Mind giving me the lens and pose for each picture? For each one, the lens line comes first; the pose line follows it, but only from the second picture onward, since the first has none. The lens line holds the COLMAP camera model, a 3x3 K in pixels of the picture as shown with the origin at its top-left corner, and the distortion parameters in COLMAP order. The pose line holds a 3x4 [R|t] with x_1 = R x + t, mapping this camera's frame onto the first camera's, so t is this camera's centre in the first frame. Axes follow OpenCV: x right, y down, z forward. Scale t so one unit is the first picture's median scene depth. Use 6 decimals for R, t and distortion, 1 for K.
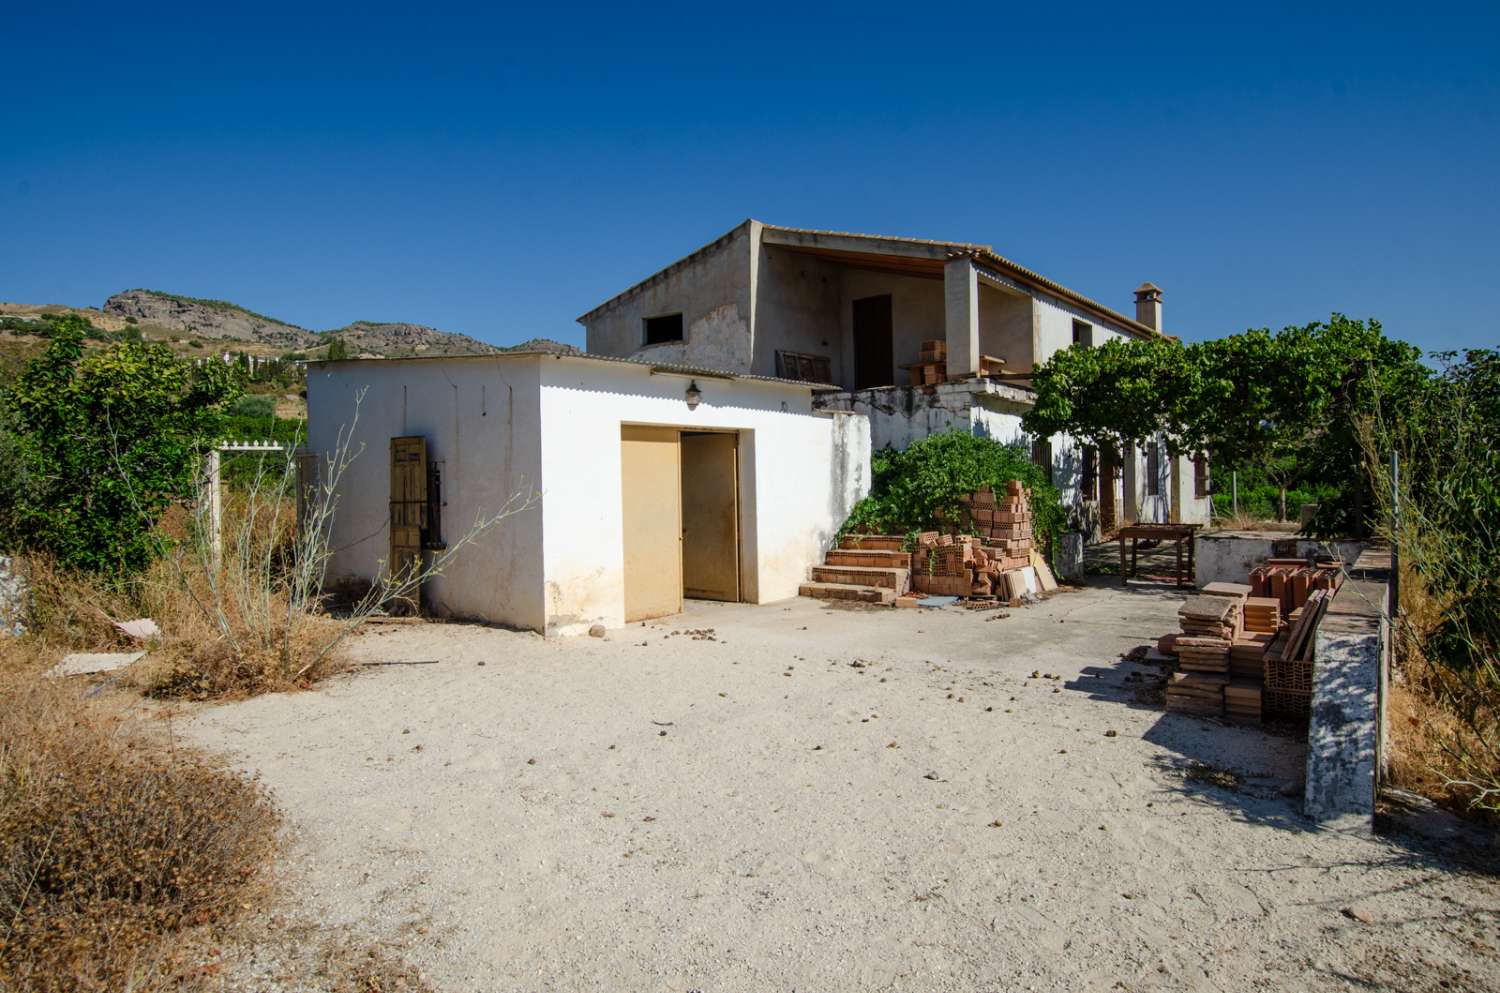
lens RADIAL K [[858.9, 0, 750.0], [0, 858.9, 496.5], [0, 0, 1]] dist [0.001762, 0.001246]
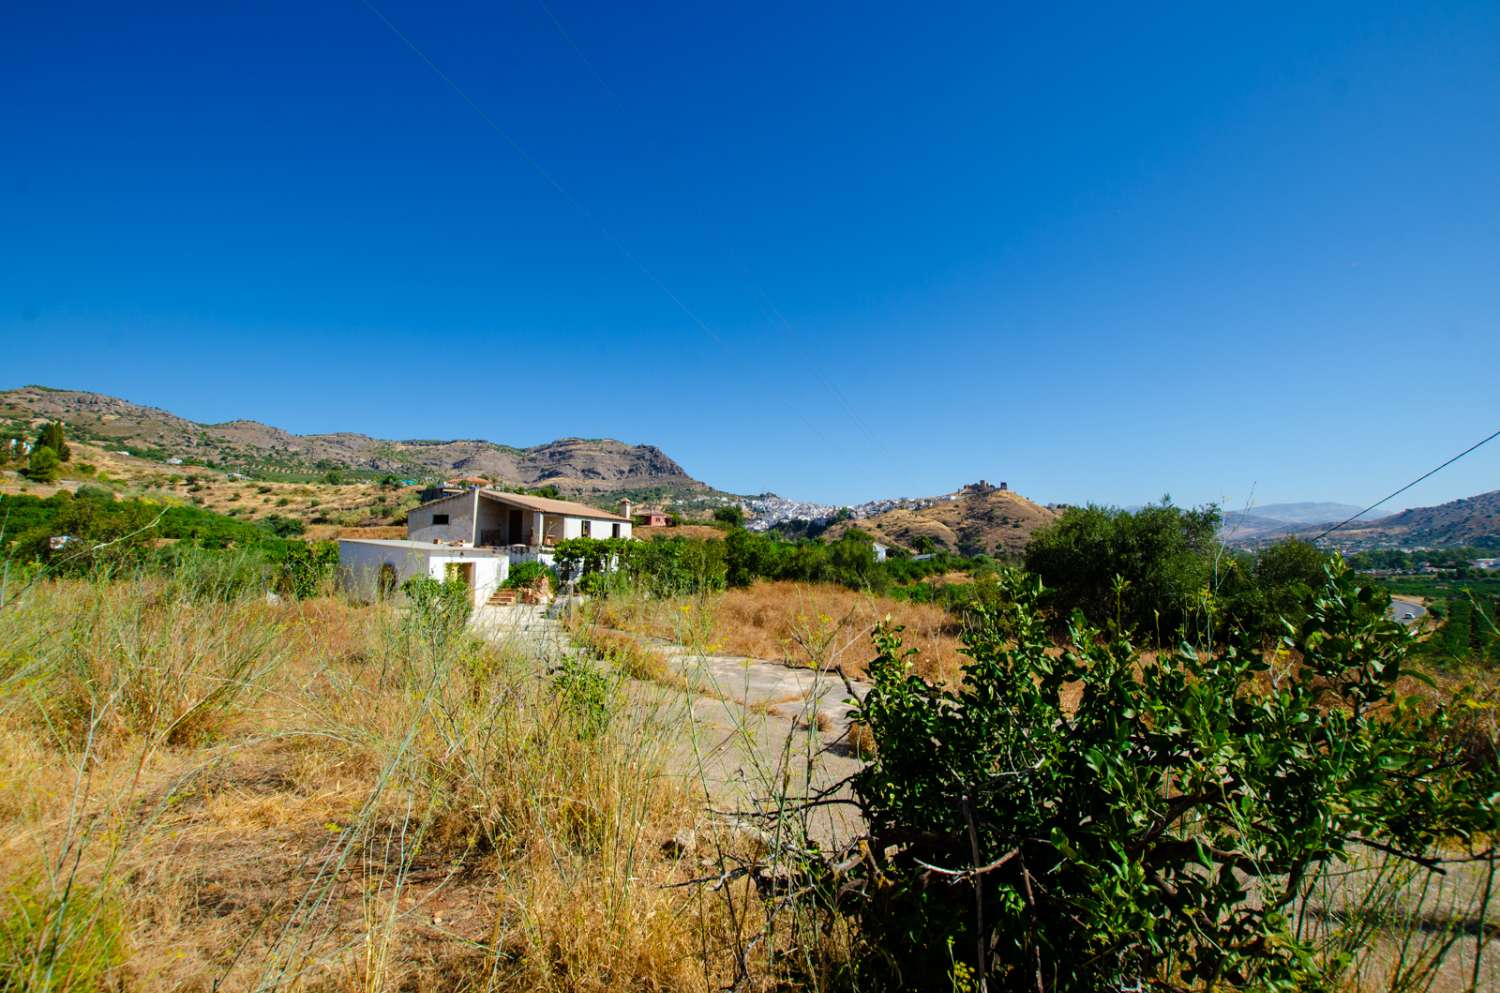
lens RADIAL K [[666.5, 0, 754.5], [0, 666.5, 480.0], [0, 0, 1]] dist [-0.037128, 0.006180]
pose [[0.905574, 0.061444, 0.419714, -0.088491], [-0.005972, 0.991202, -0.132223, -0.036331], [-0.424145, 0.117231, 0.897974, -1.518965]]
